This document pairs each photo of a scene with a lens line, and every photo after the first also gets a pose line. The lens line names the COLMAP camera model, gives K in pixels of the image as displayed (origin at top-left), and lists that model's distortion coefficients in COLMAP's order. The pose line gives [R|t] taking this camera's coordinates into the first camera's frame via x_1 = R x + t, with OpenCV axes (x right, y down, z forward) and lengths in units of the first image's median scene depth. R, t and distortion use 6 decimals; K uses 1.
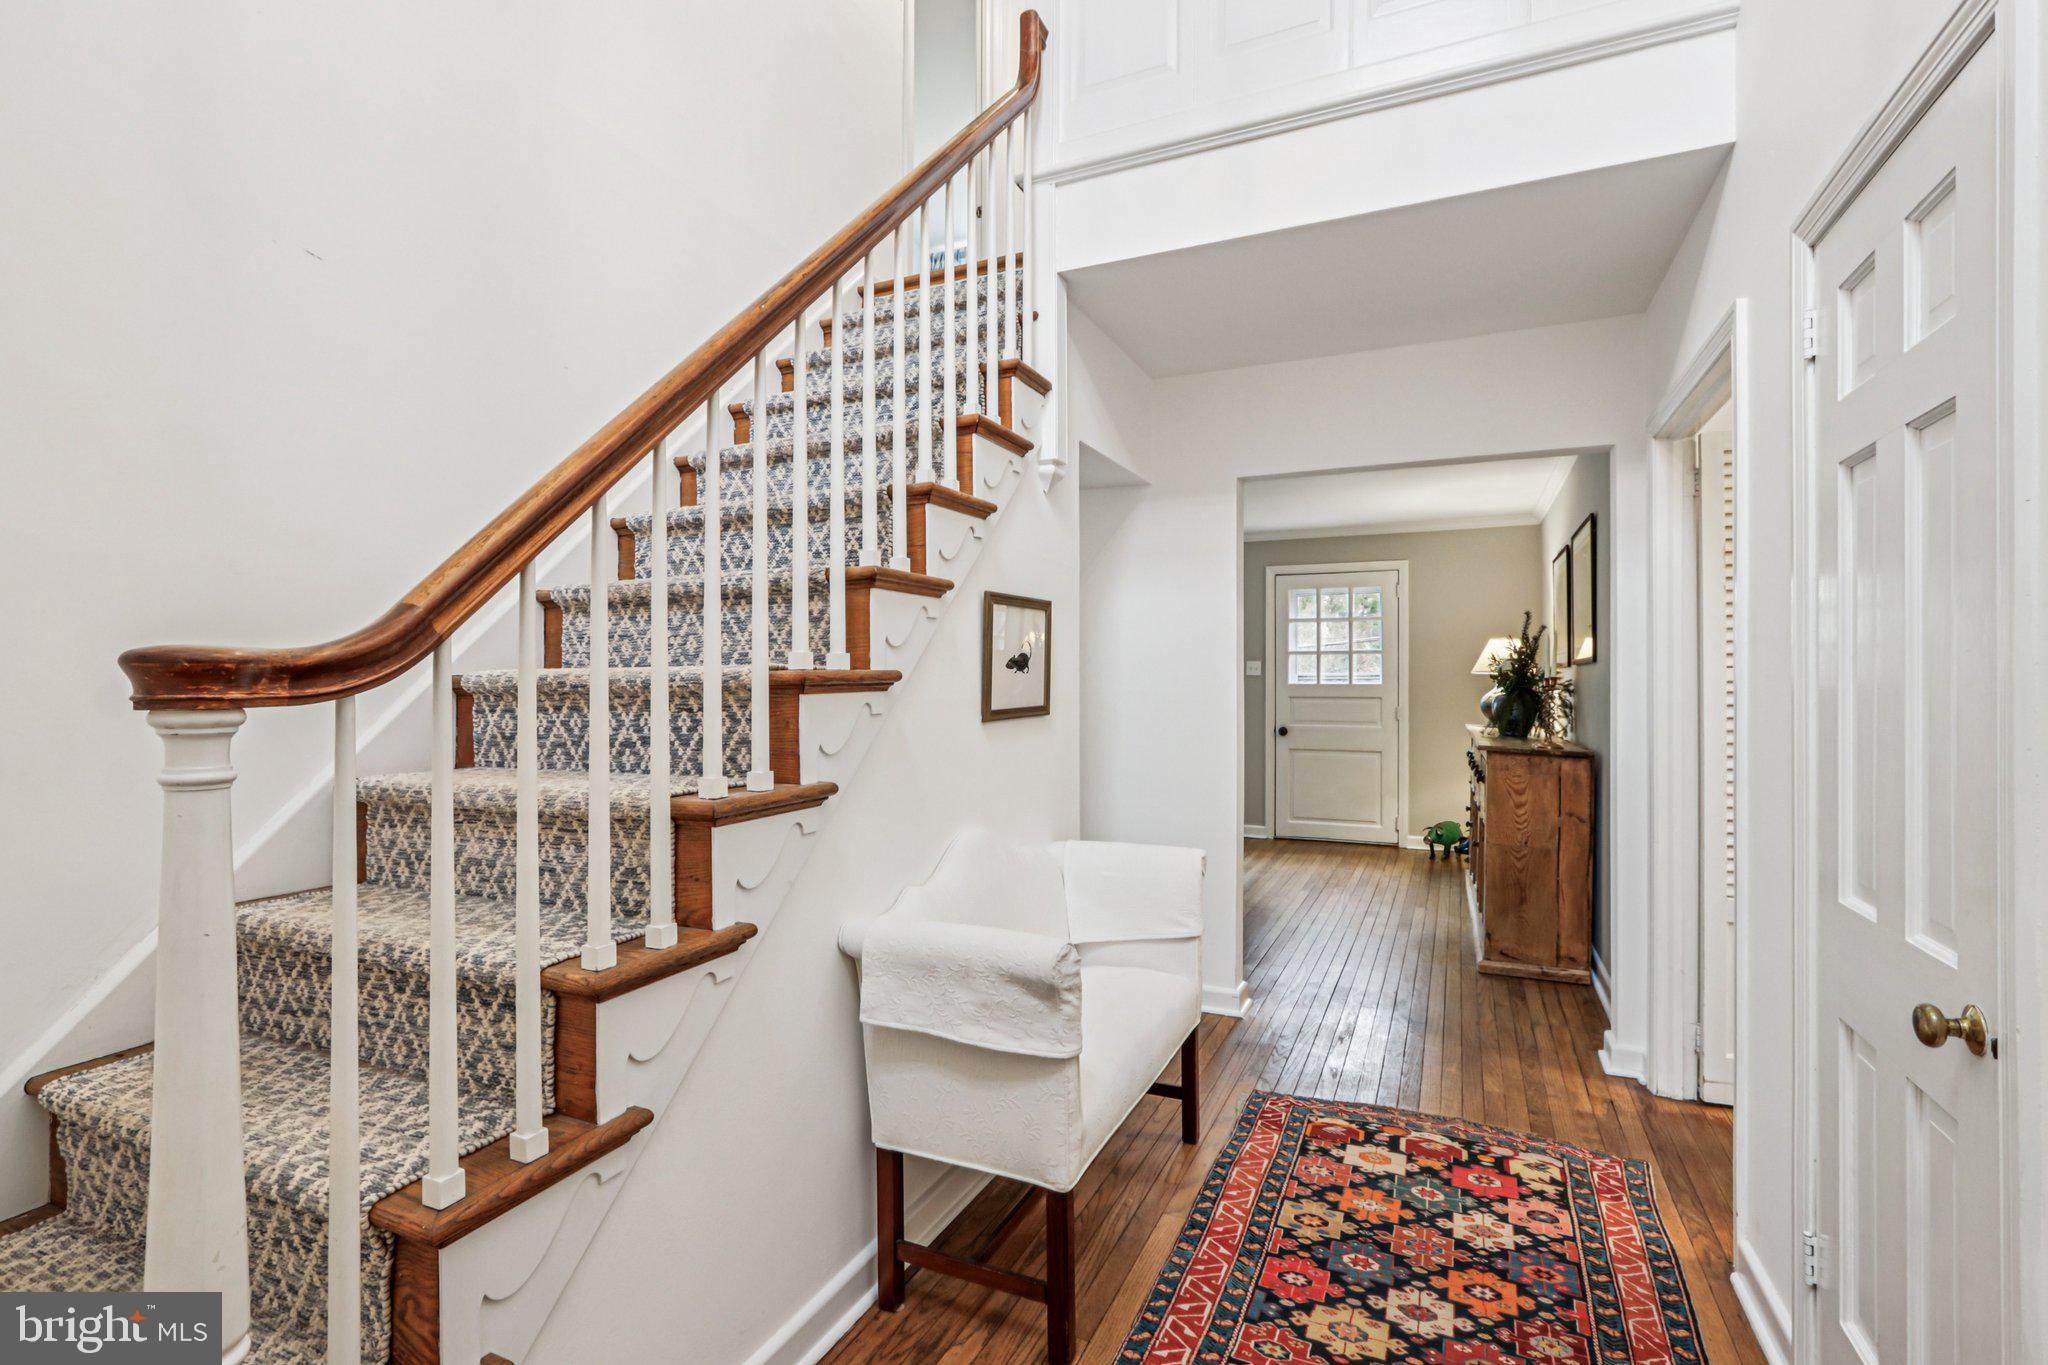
lens RADIAL K [[949.9, 0, 1024.0], [0, 949.9, 682.5], [0, 0, 1]] dist [-0.008513, 0.001056]
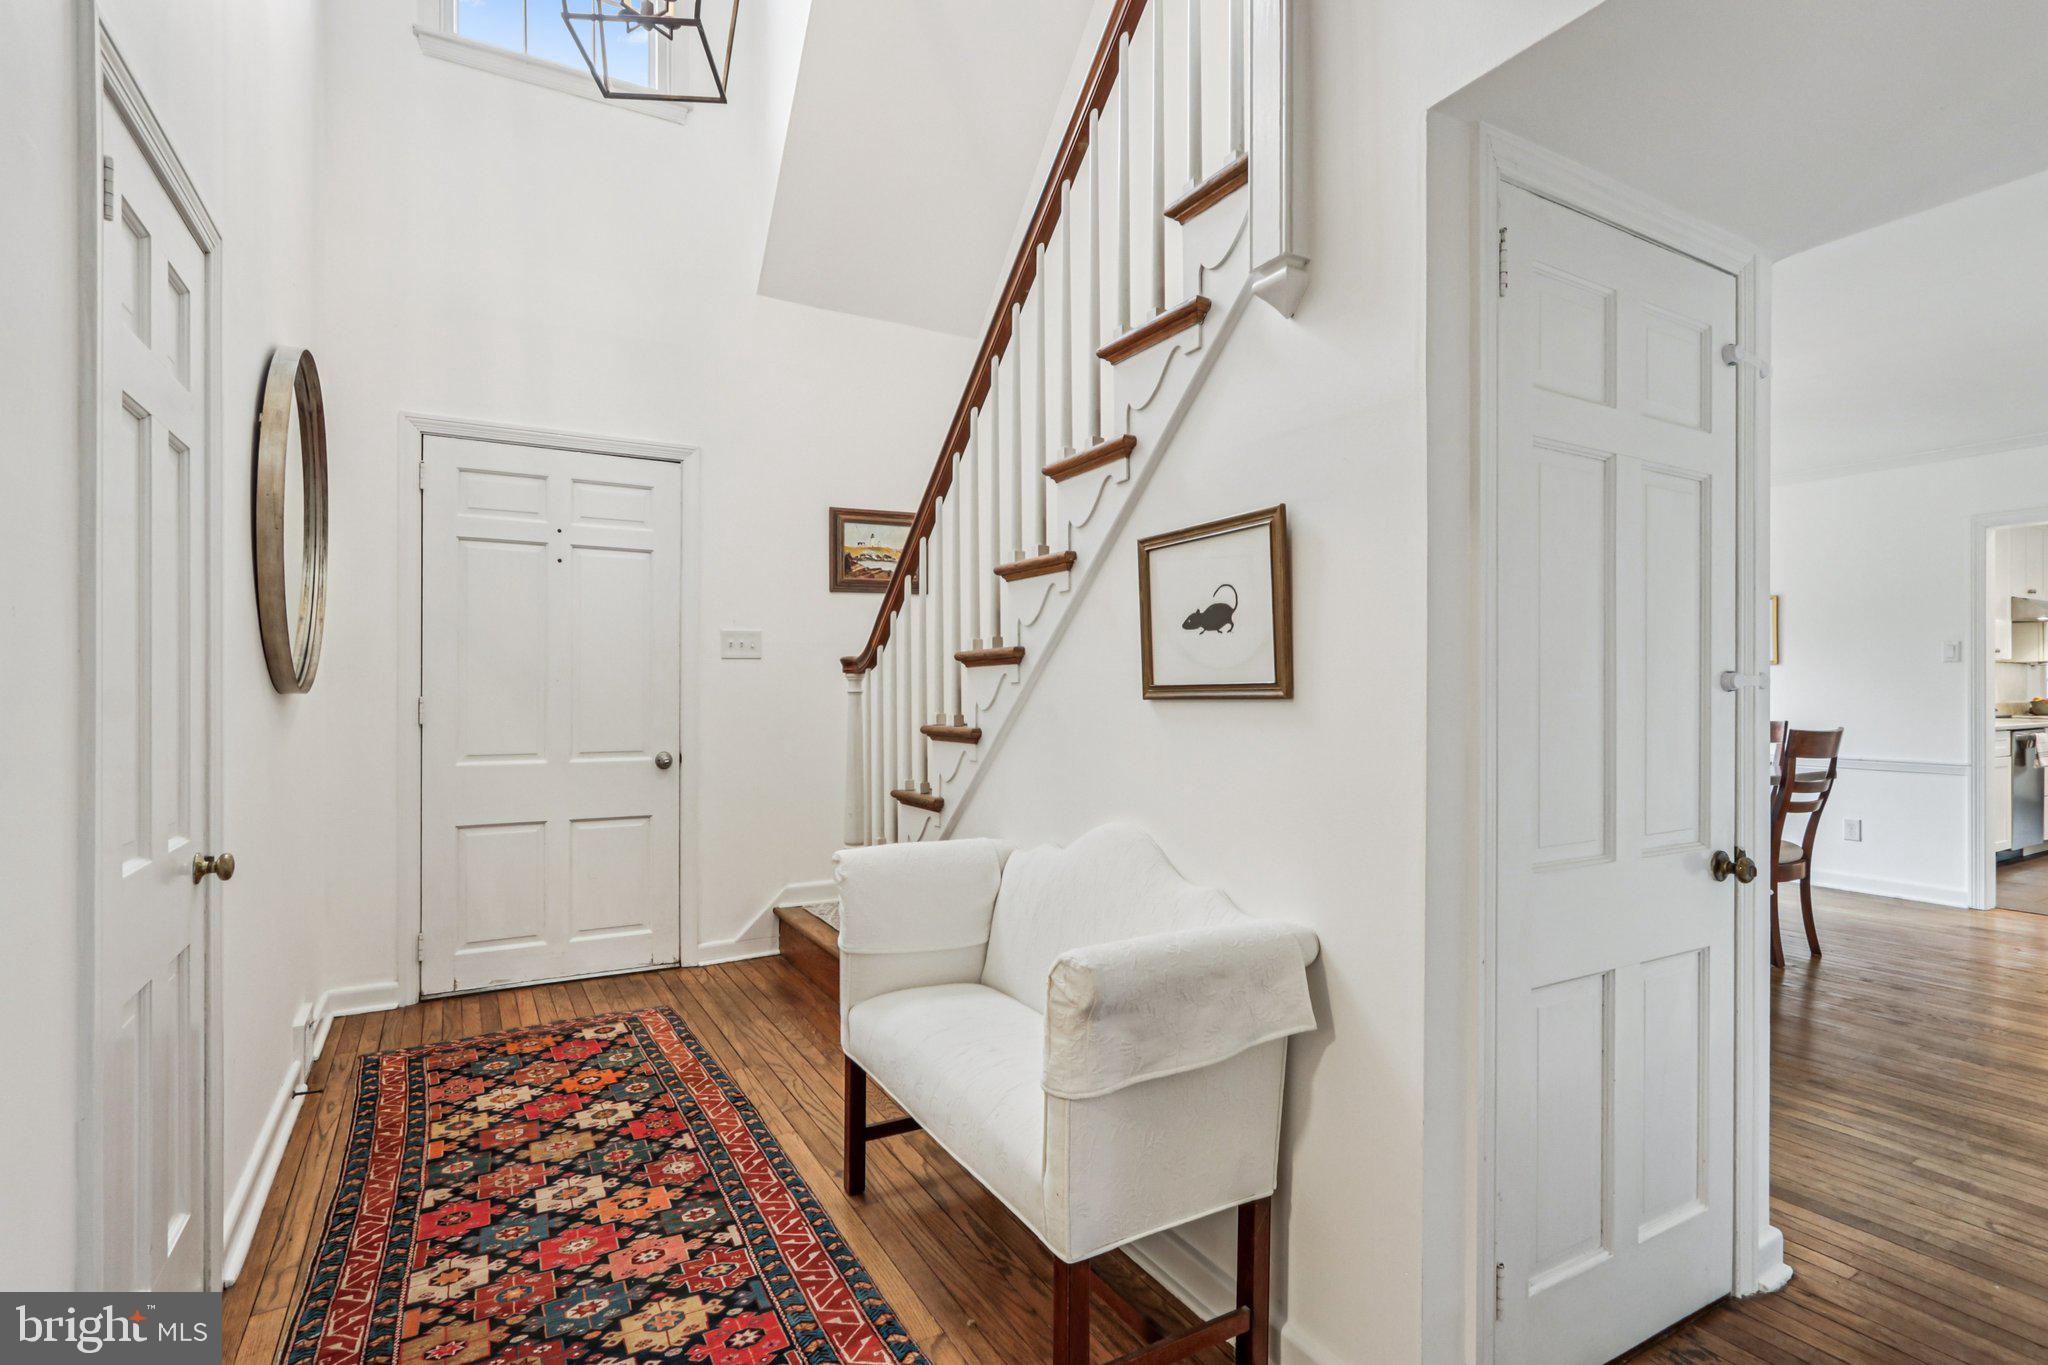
lens RADIAL K [[959.9, 0, 1000.9], [0, 959.9, 689.4], [0, 0, 1]] dist [-0.002001, 0.000346]
pose [[-0.590687, 0.001421, -0.806900, 0.885633], [-0.002377, 0.999991, 0.003501, 0.039766], [0.806897, 0.003986, -0.590678, 1.769279]]
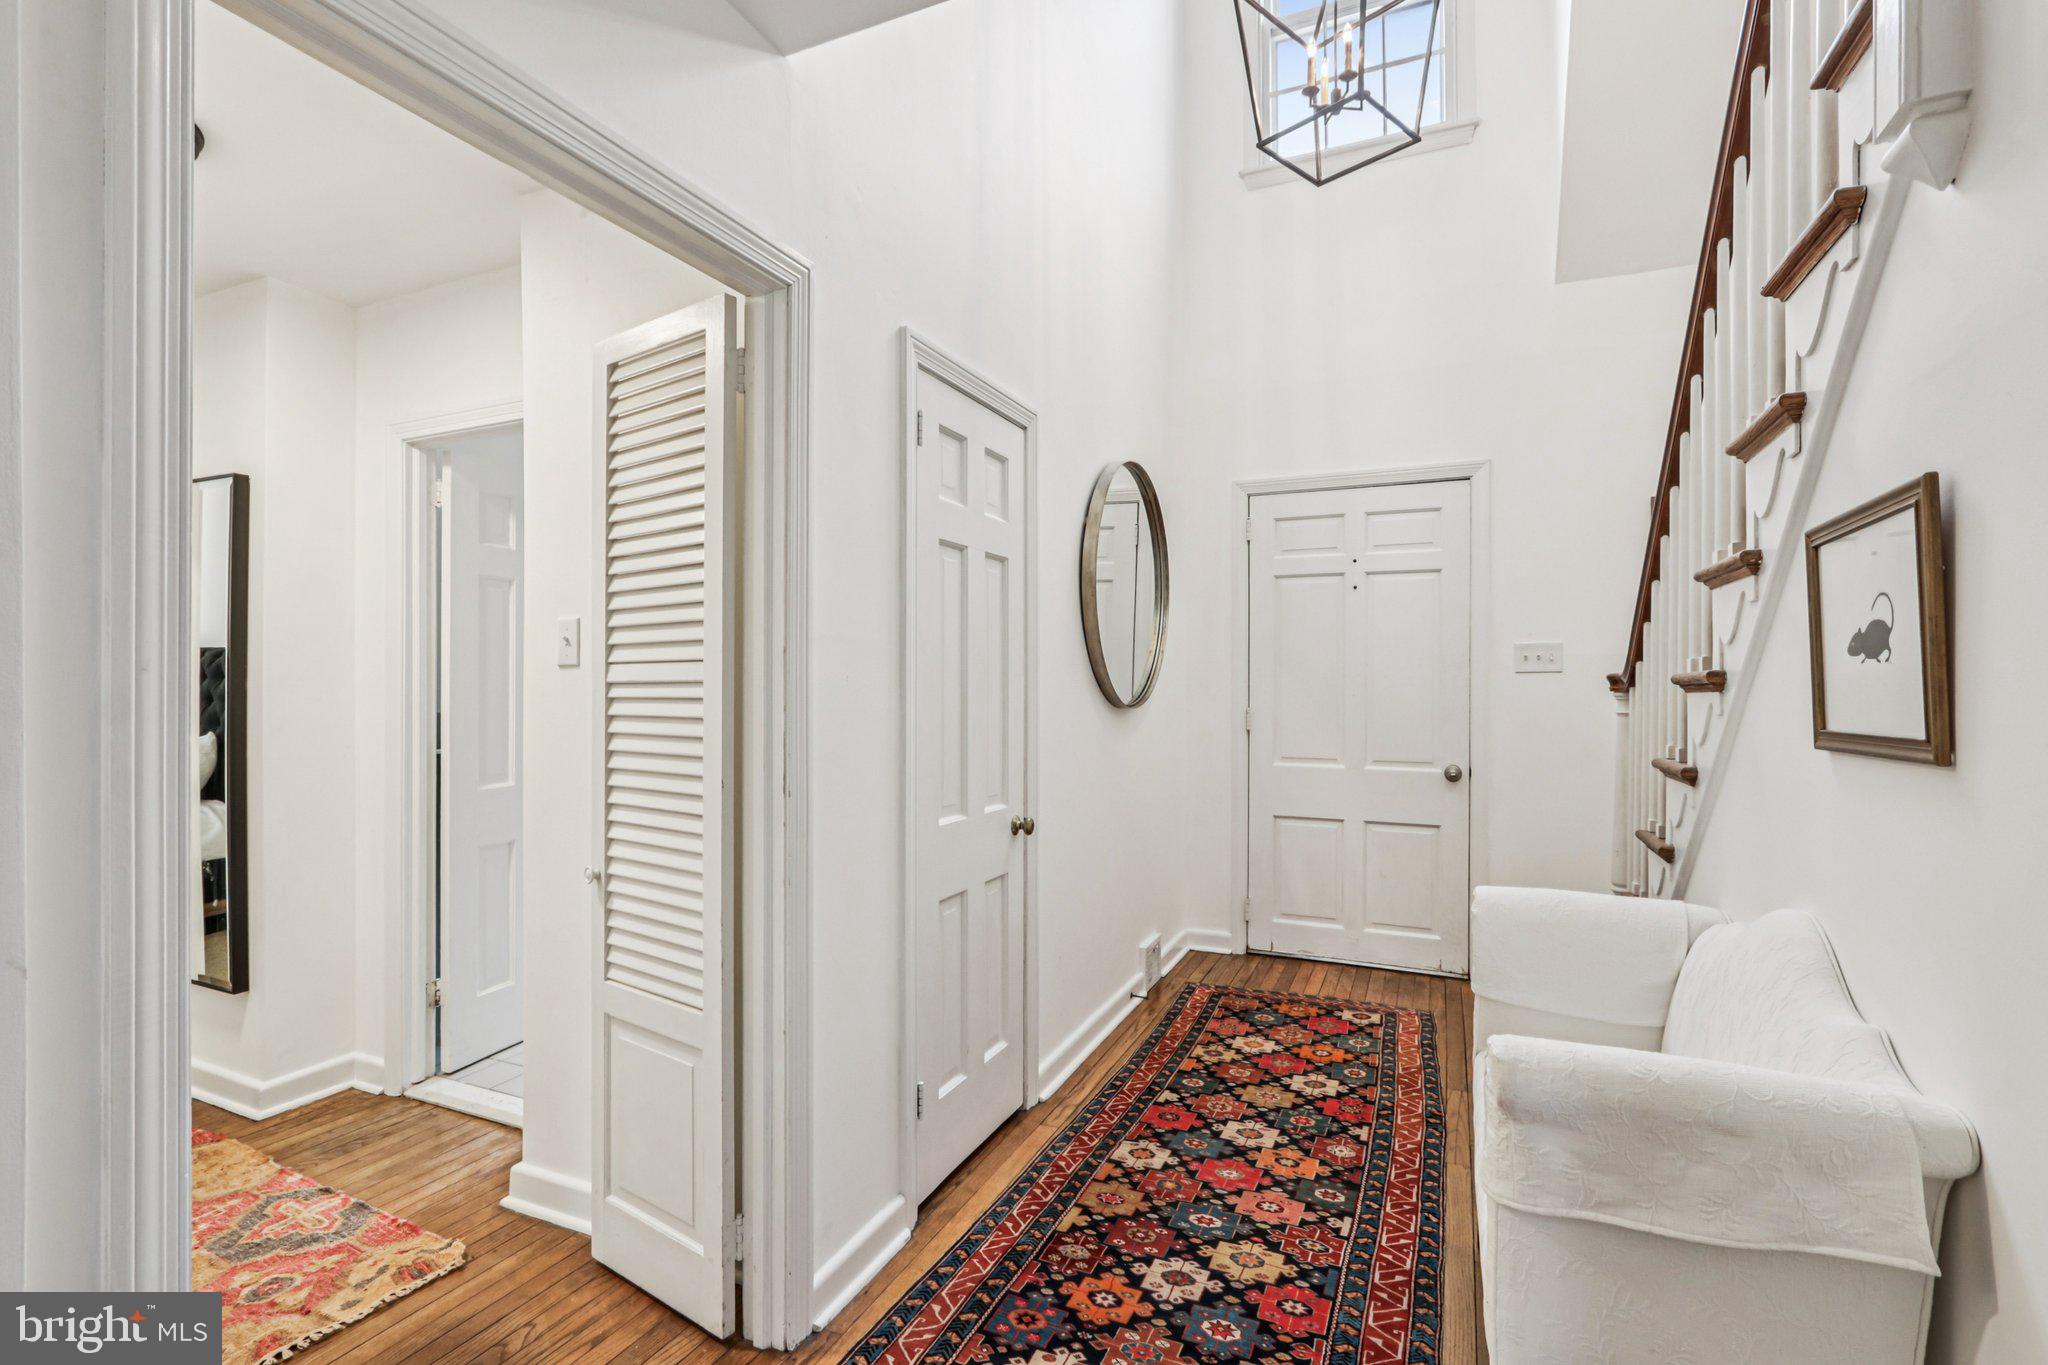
lens RADIAL K [[936.6, 0, 1036.3], [0, 936.6, 687.0], [0, 0, 1]] dist [-0.001921, 0.000204]
pose [[-0.999923, -0.001816, -0.012270, 0.582047], [-0.001882, 0.999984, 0.005397, 0.001455], [0.012260, 0.005420, -0.999910, 2.014804]]
